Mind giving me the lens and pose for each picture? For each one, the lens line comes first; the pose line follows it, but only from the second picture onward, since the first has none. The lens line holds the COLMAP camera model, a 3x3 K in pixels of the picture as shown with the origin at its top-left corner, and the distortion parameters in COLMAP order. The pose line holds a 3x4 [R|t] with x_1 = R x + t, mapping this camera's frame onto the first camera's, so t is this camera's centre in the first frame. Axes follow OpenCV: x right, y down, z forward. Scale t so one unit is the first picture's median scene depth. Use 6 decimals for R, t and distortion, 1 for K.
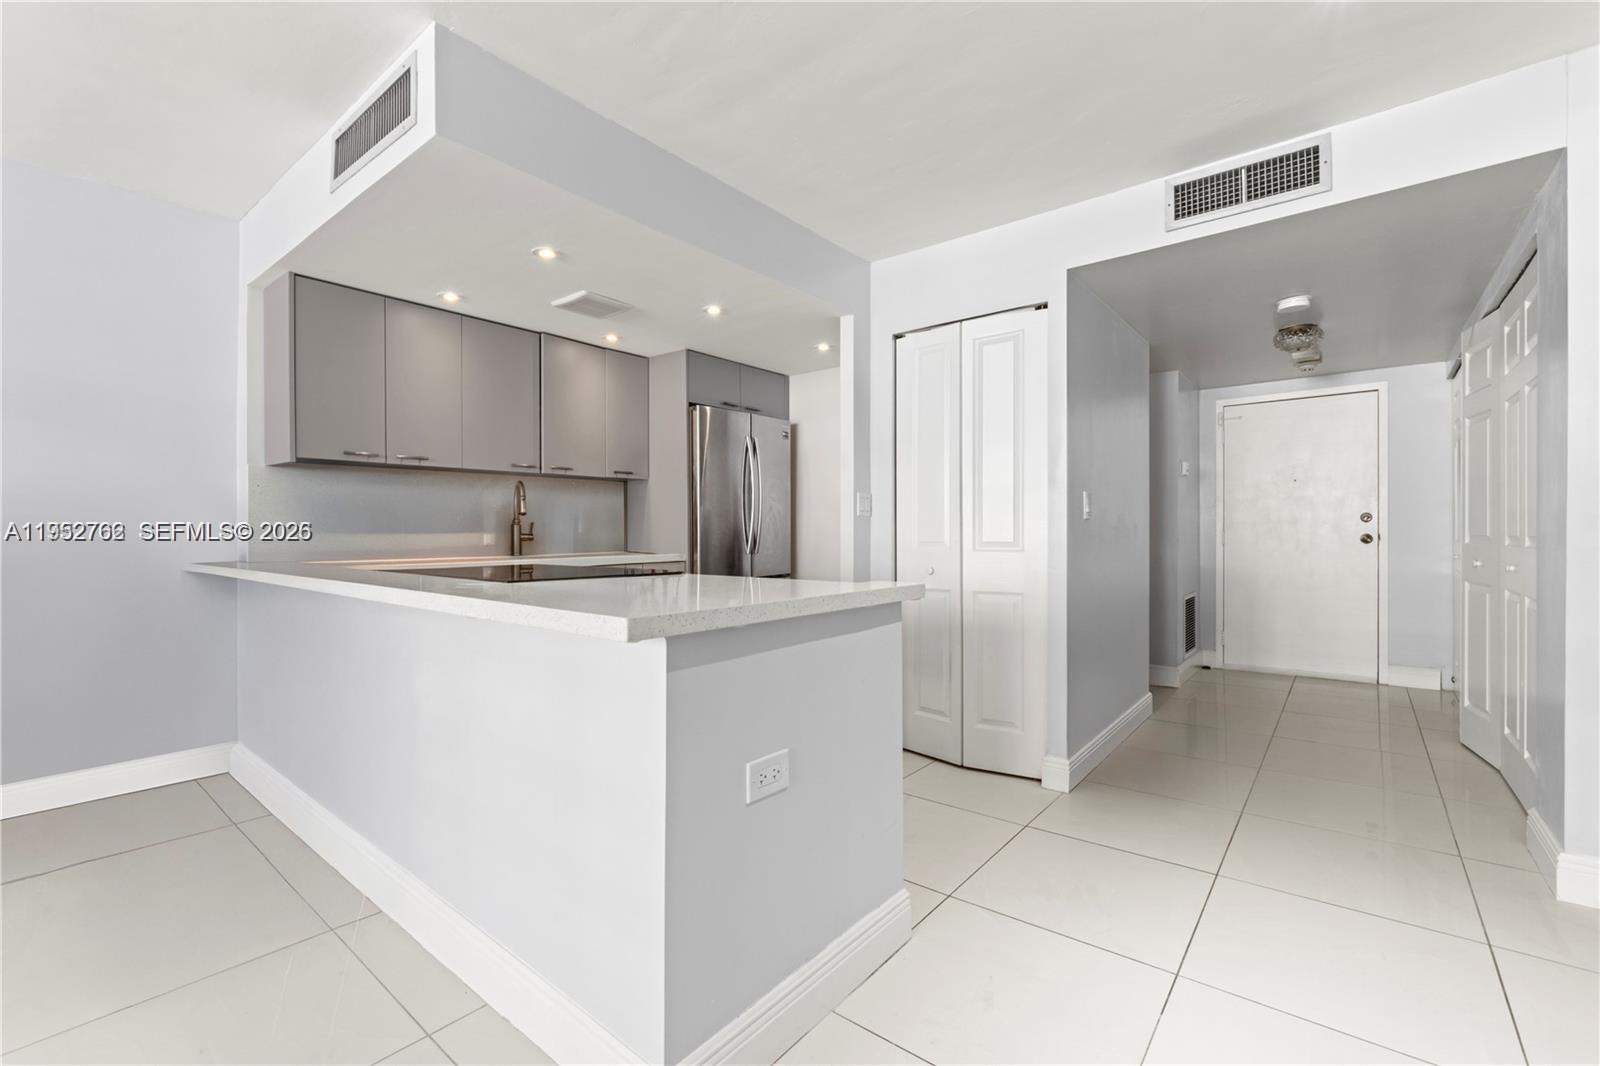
lens RADIAL K [[692.4, 0, 800.0], [0, 692.4, 533.0], [0, 0, 1]] dist [-0.002578, -0.000867]
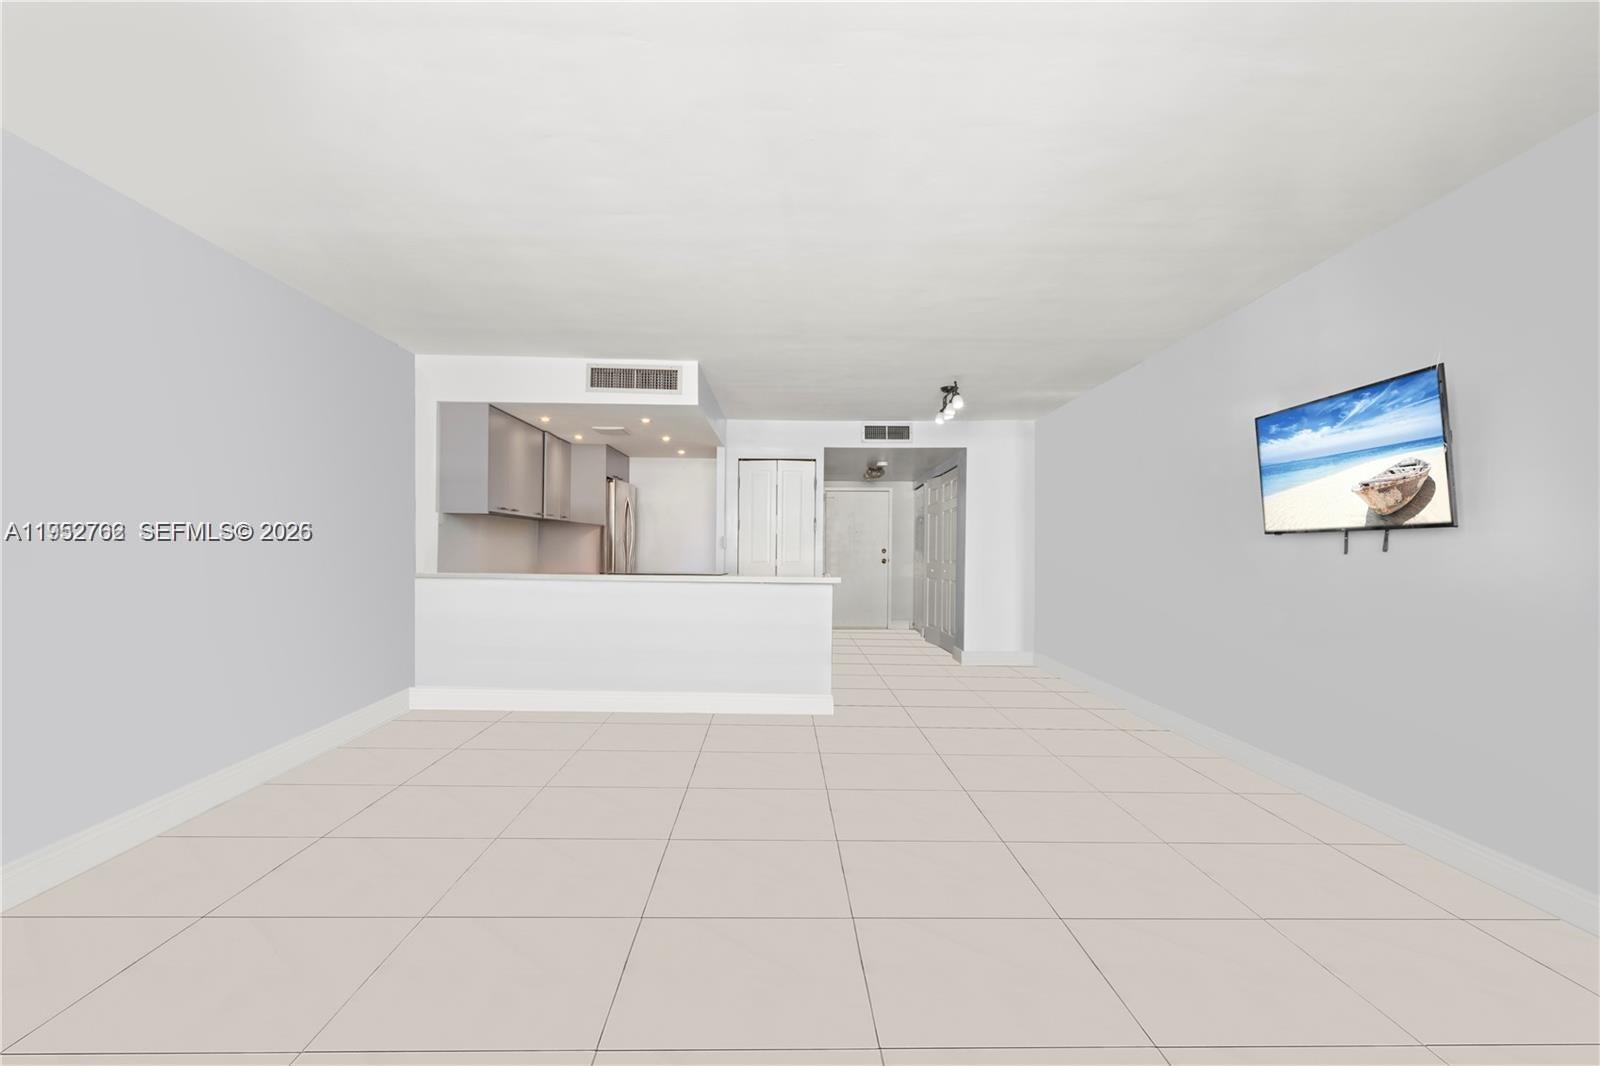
lens RADIAL K [[698.4, 0, 804.3], [0, 698.4, 559.6], [0, 0, 1]] dist [-0.000752, -0.000180]
pose [[0.775992, 0.006138, 0.630713, -1.118027], [-0.010418, 0.999941, 0.003086, 0.000126], [-0.630657, -0.008965, 0.776010, -0.785411]]
